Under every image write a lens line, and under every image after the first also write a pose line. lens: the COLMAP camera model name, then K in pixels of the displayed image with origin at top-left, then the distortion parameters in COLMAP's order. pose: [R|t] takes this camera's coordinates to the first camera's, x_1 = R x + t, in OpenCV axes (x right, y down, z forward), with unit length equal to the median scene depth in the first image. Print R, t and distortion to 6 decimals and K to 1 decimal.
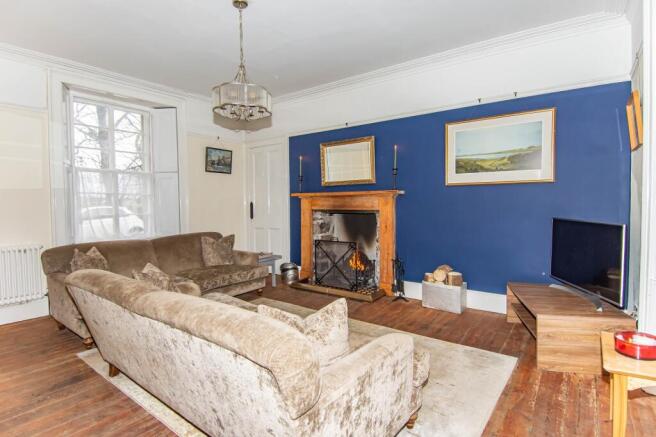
lens RADIAL K [[344.5, 0, 327.8], [0, 344.5, 215.8], [0, 0, 1]] dist [0.058781, -0.063247]
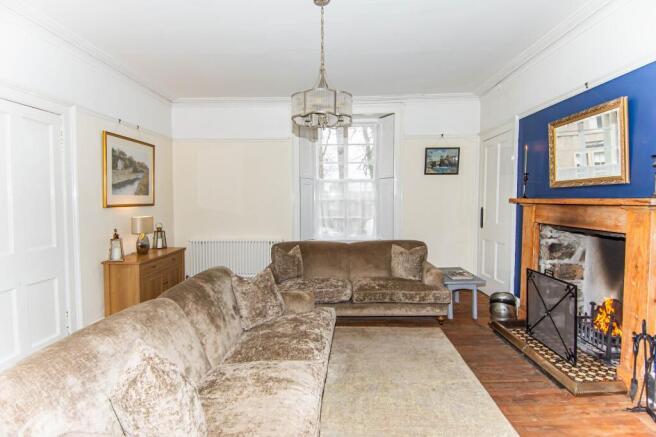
lens RADIAL K [[344.5, 0, 327.8], [0, 344.5, 215.8], [0, 0, 1]] dist [0.058781, -0.063247]
pose [[0.564870, 0.044638, -0.823972, 0.285477], [-0.027556, 0.998999, 0.035230, -0.044232], [0.824720, 0.002805, 0.565535, 0.271517]]
